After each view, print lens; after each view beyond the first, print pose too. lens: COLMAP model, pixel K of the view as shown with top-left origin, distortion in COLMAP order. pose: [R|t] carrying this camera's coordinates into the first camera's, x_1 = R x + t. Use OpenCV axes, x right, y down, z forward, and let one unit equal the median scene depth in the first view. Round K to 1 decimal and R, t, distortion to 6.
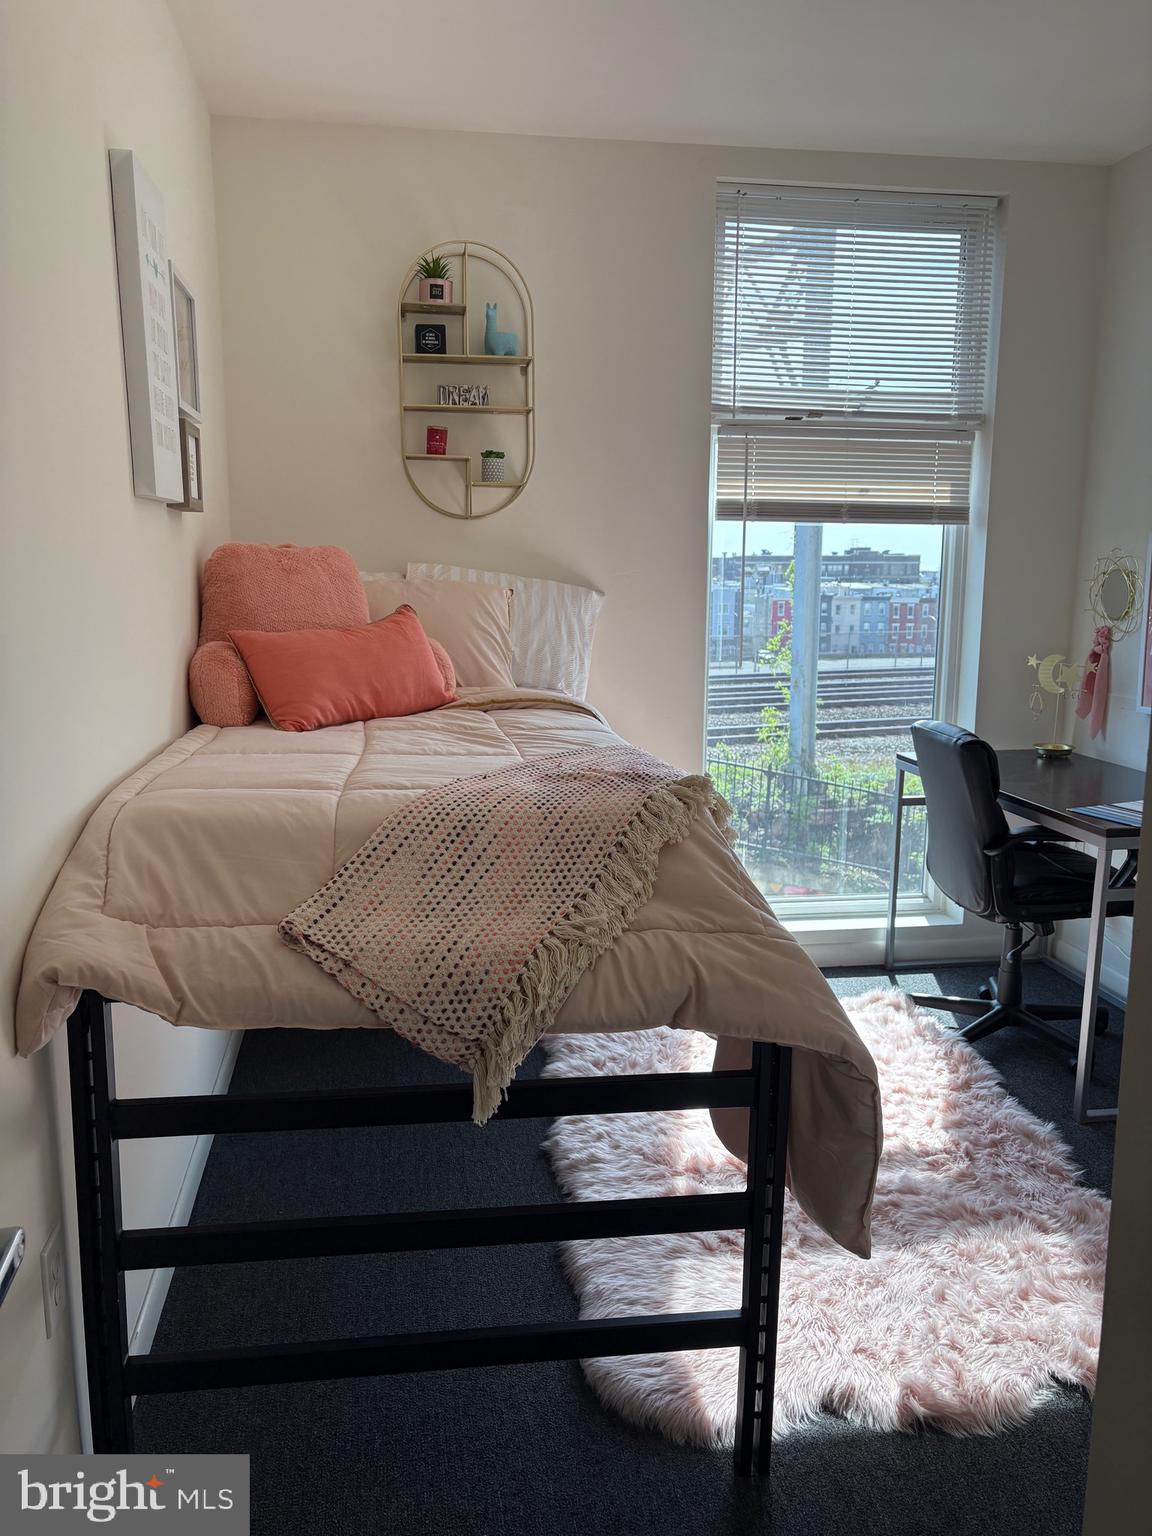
lens RADIAL K [[1155.2, 0, 567.9], [0, 1155.2, 761.5], [0, 0, 1]] dist [0.042517, -0.043828]
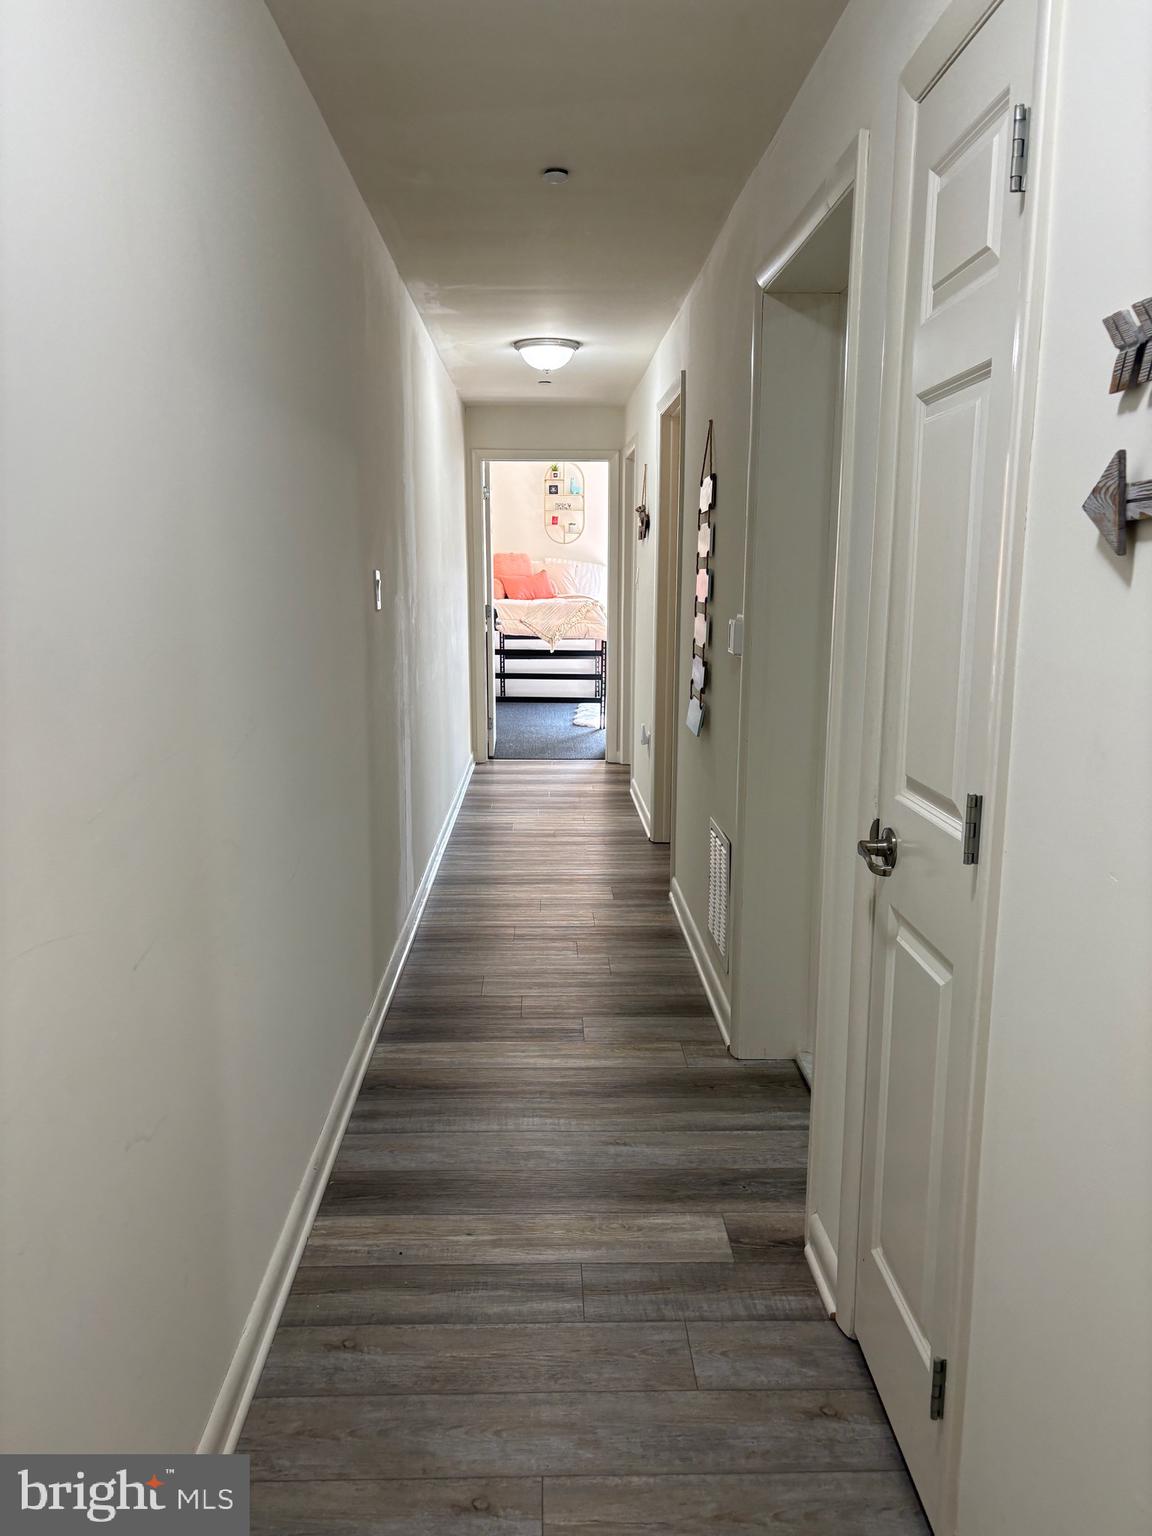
lens RADIAL K [[1155.2, 0, 575.5], [0, 1155.2, 769.1], [0, 0, 1]] dist [0.042517, -0.043828]
pose [[0.992869, 0.014235, -0.118358, 0.339554], [-0.012730, 0.999828, 0.013462, 0.377998], [0.118530, -0.011860, 0.992880, -2.231017]]
